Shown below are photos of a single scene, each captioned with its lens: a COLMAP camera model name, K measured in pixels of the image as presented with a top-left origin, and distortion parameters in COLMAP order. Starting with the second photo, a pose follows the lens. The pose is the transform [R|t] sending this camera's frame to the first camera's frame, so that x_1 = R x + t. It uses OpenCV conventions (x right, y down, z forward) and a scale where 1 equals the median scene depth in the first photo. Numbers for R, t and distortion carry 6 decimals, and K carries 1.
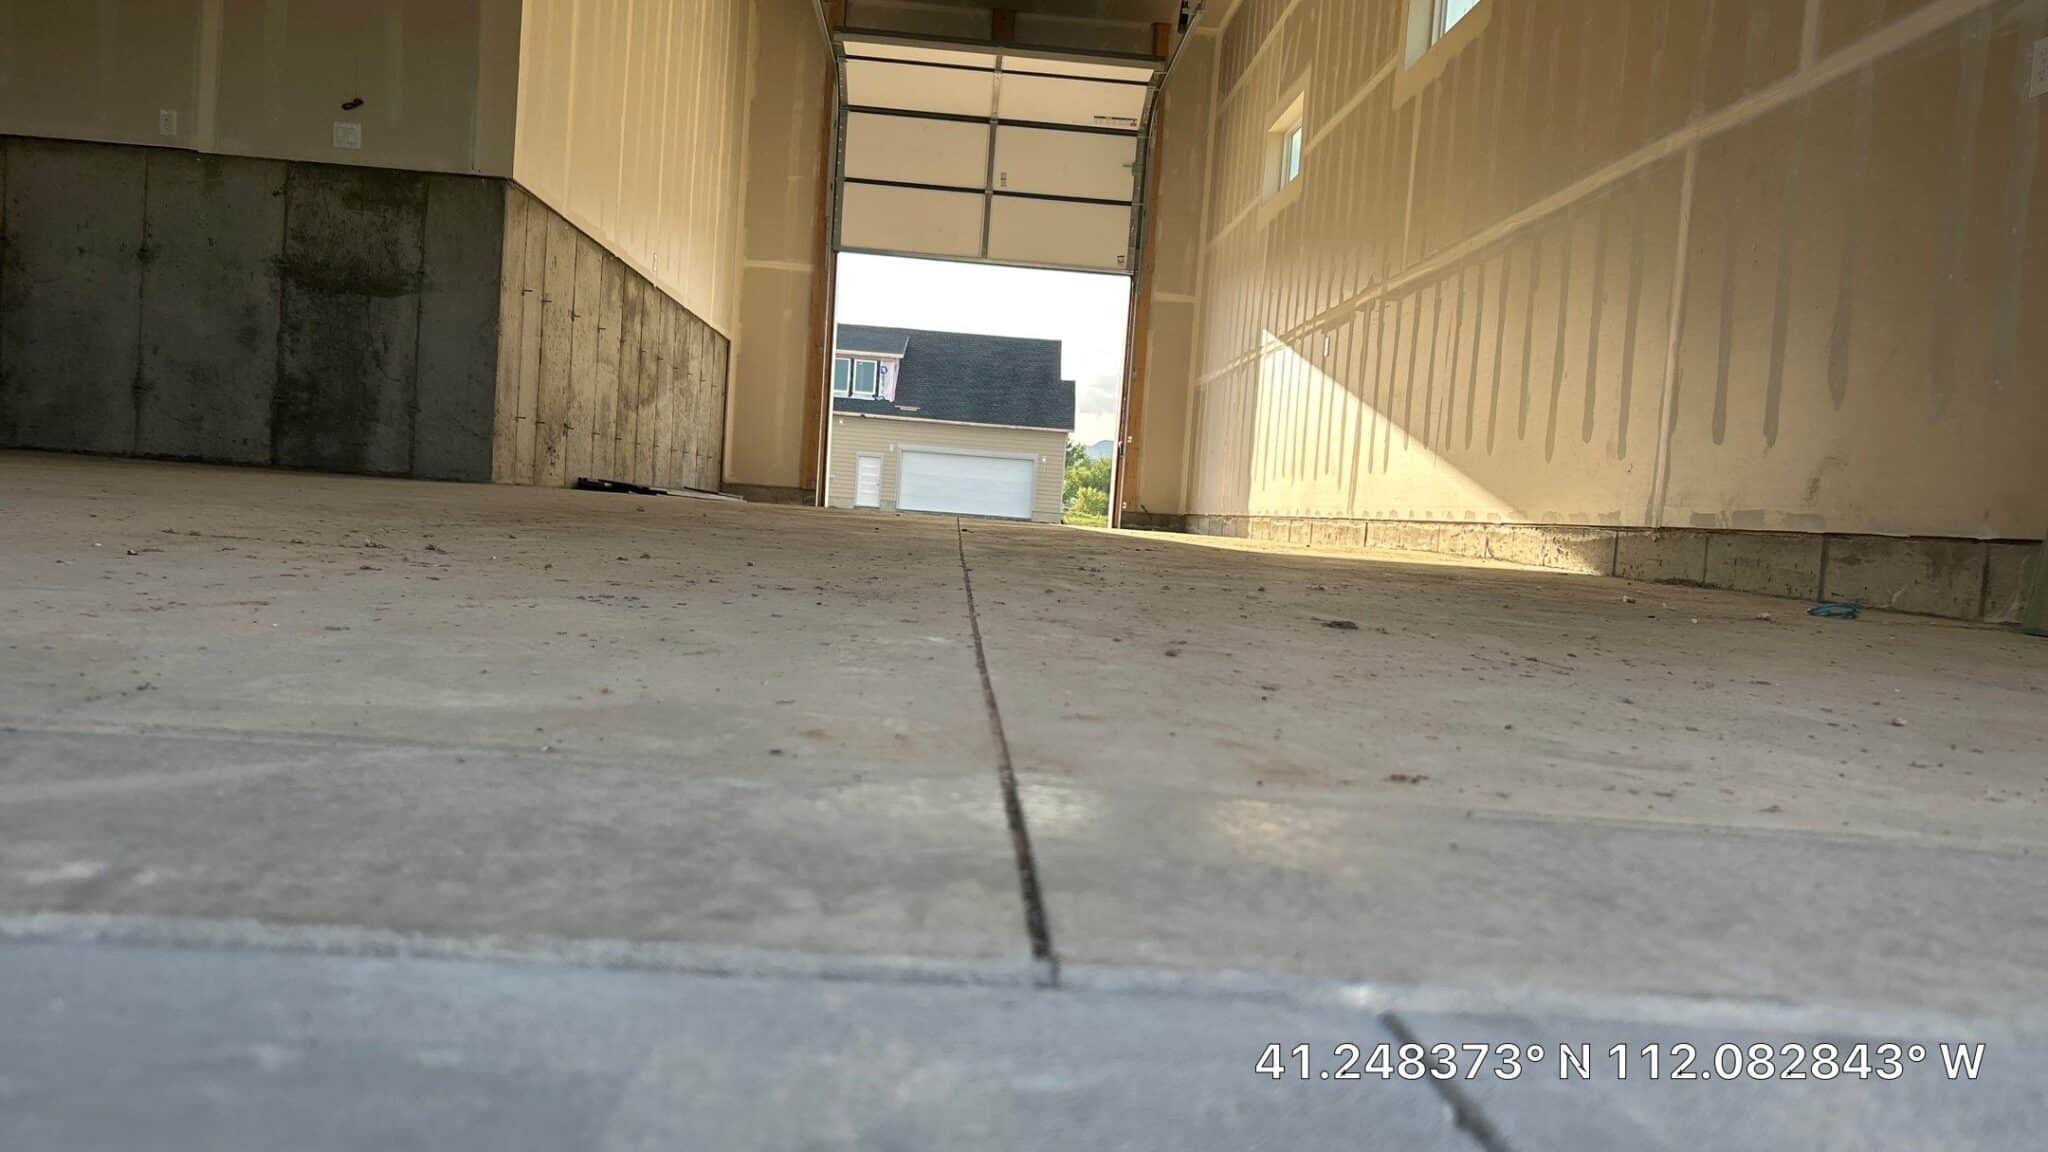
lens RADIAL K [[1544.1, 0, 1031.4], [0, 1544.1, 583.1], [0, 0, 1]] dist [0.010403, 0.003353]
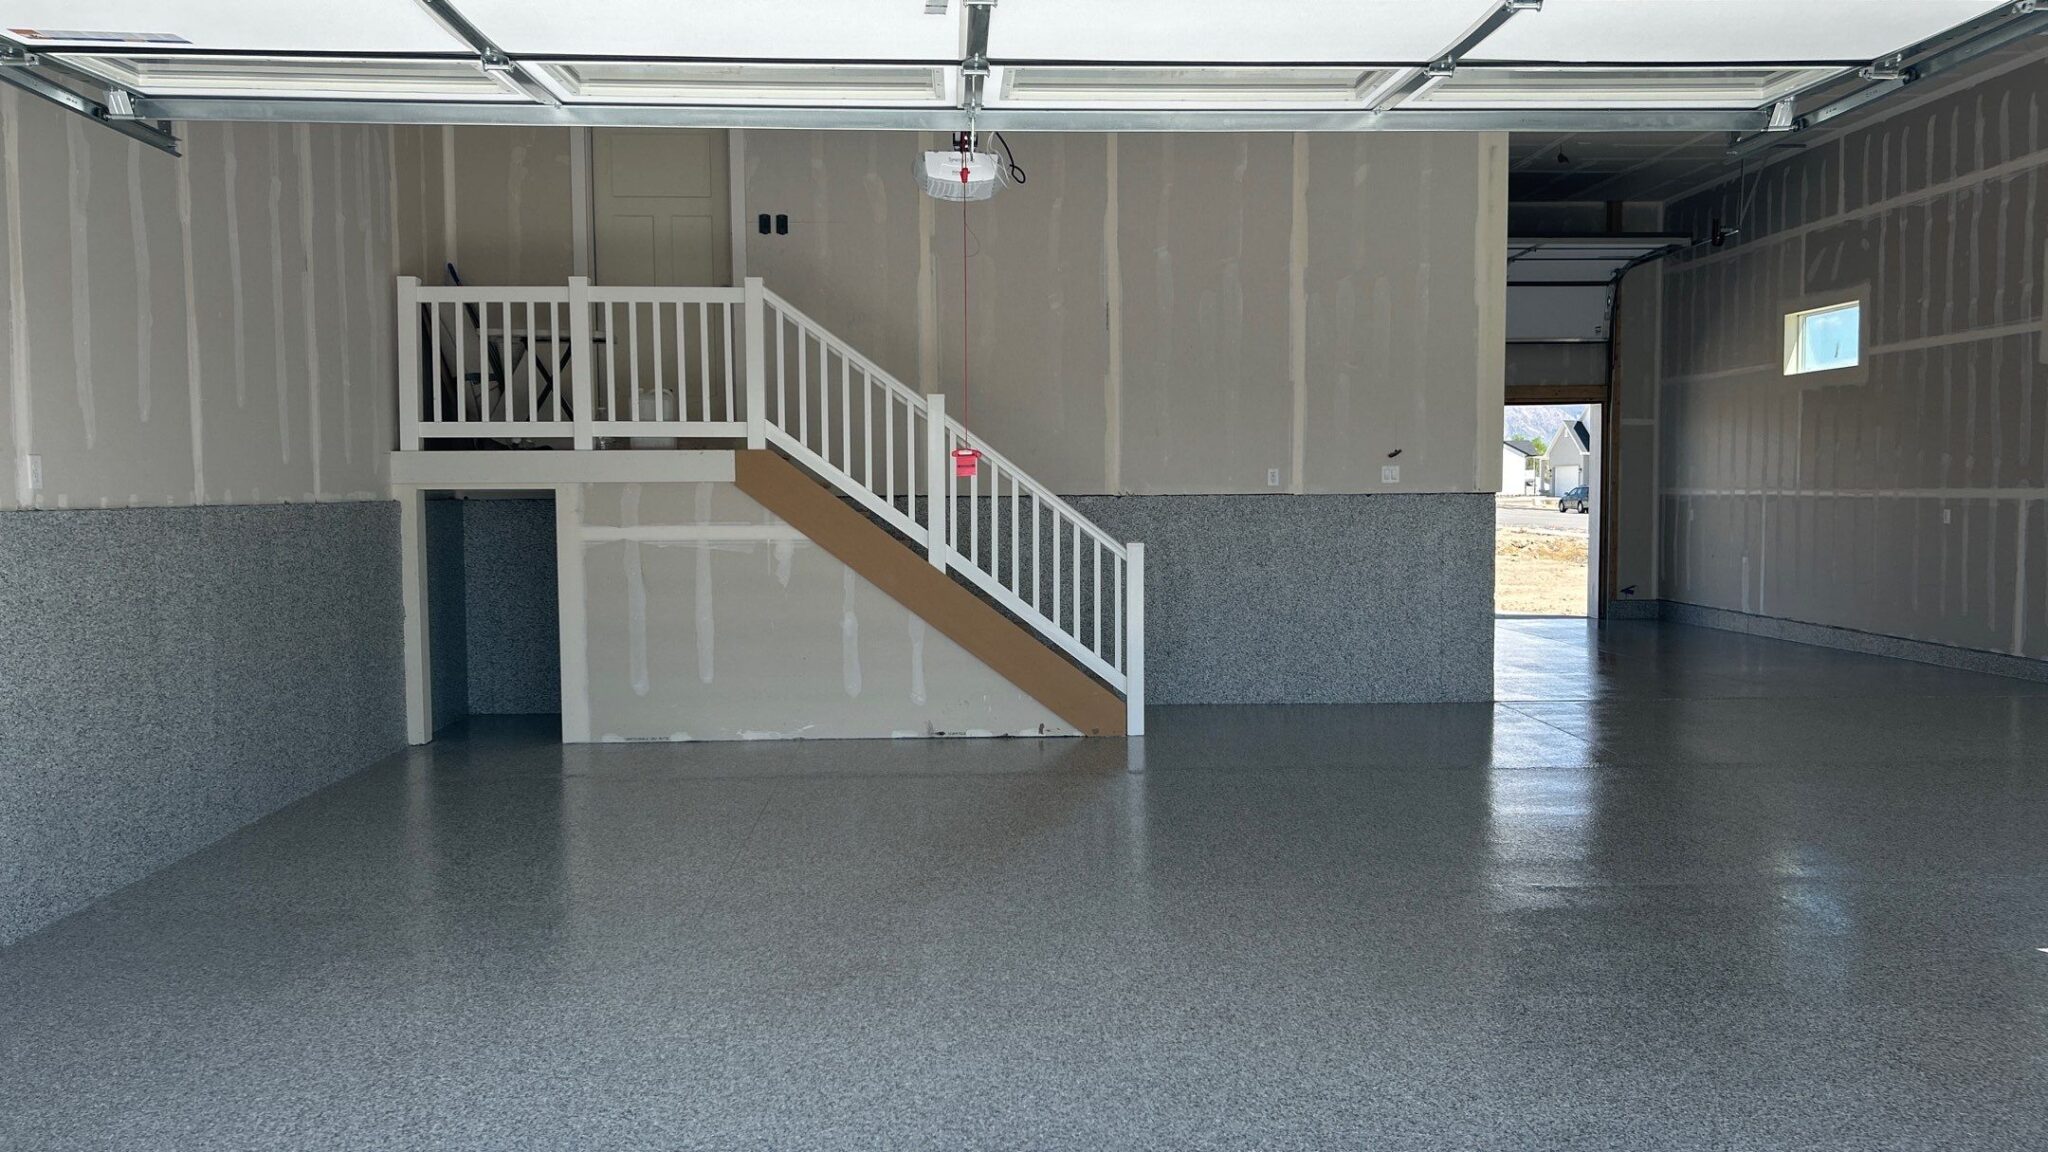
lens RADIAL K [[1541.1, 0, 1041.9], [0, 1541.1, 576.3], [0, 0, 1]] dist [0.026127, -0.012076]
pose [[0.996939, -0.077865, -0.007104, -0.578823], [0.077944, 0.996891, 0.011503, -0.177085], [0.006186, -0.012021, 0.999909, -0.348222]]
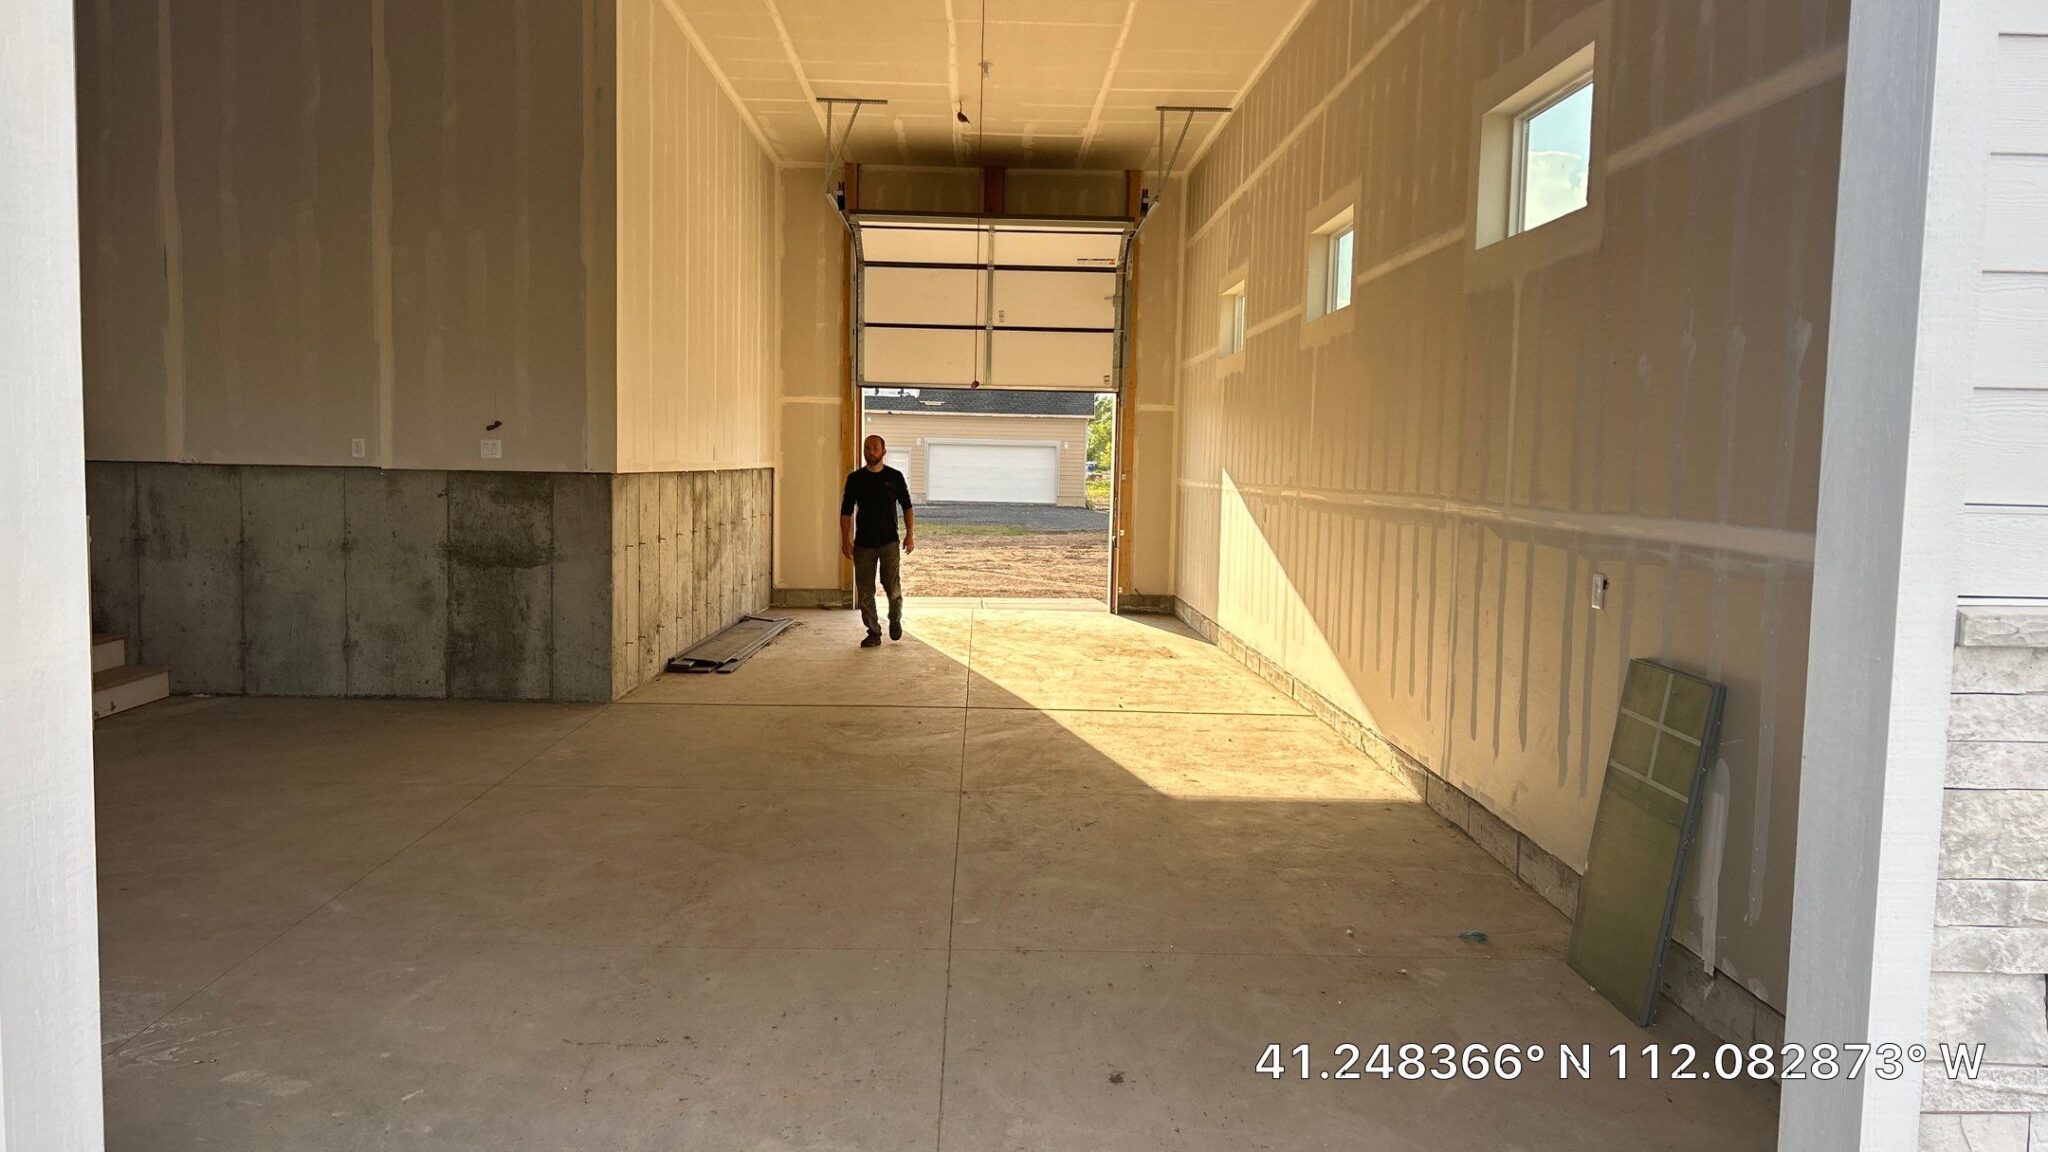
lens RADIAL K [[1527.3, 0, 1024.0], [0, 1527.3, 576.0], [0, 0, 1]] dist [0.002928, -0.004084]
pose [[0.998500, -0.047240, -0.027695, 0.031443], [0.047992, 0.998478, 0.027160, -0.146490], [0.026370, -0.028448, 0.999247, -0.218365]]
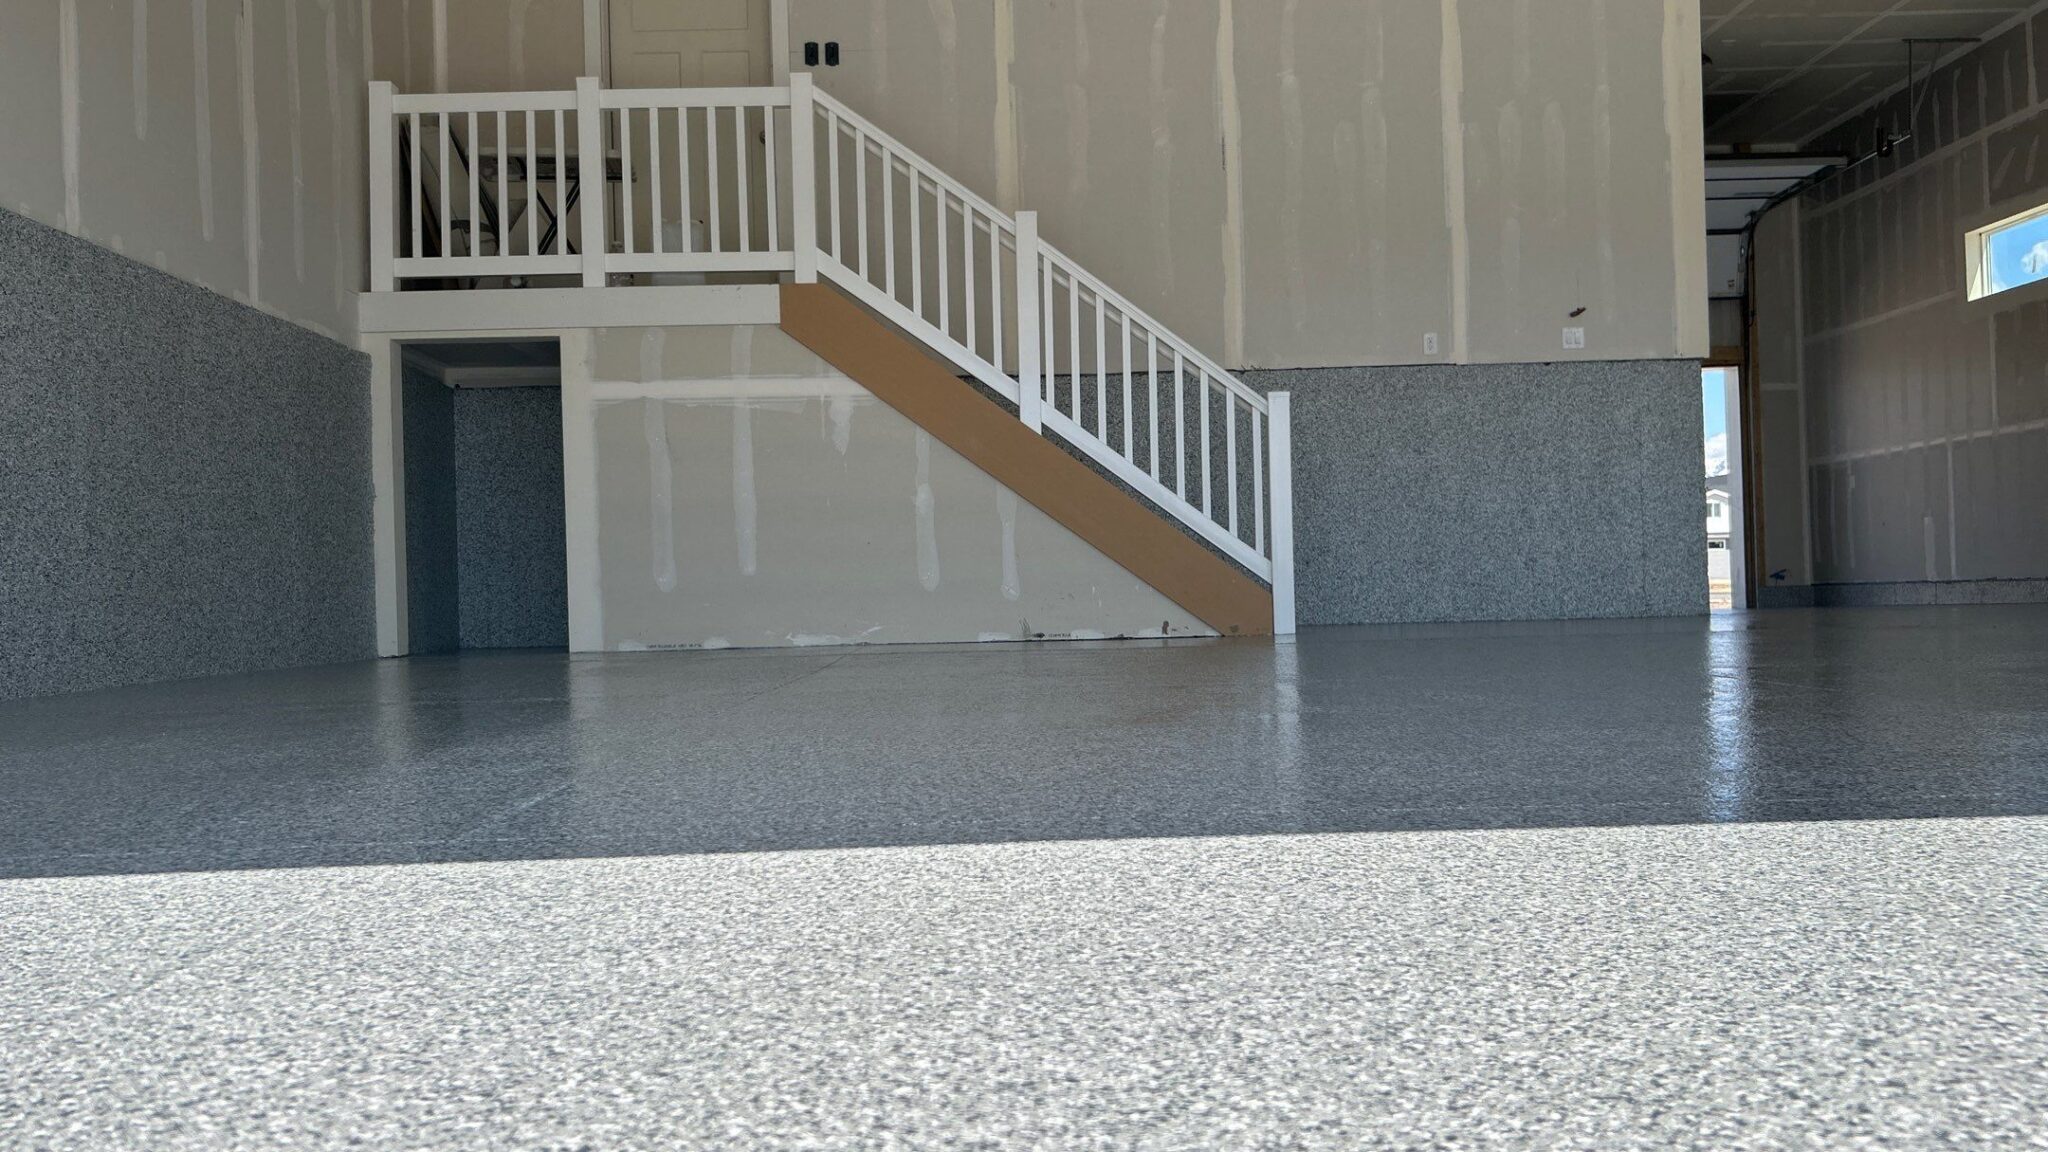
lens RADIAL K [[1544.1, 0, 1031.4], [0, 1544.1, 583.1], [0, 0, 1]] dist [0.010403, 0.003353]
pose [[0.994675, -0.098951, -0.028807, -0.636039], [0.097120, 0.993510, -0.059203, -0.052547], [0.034479, 0.056090, 0.997830, -0.152376]]
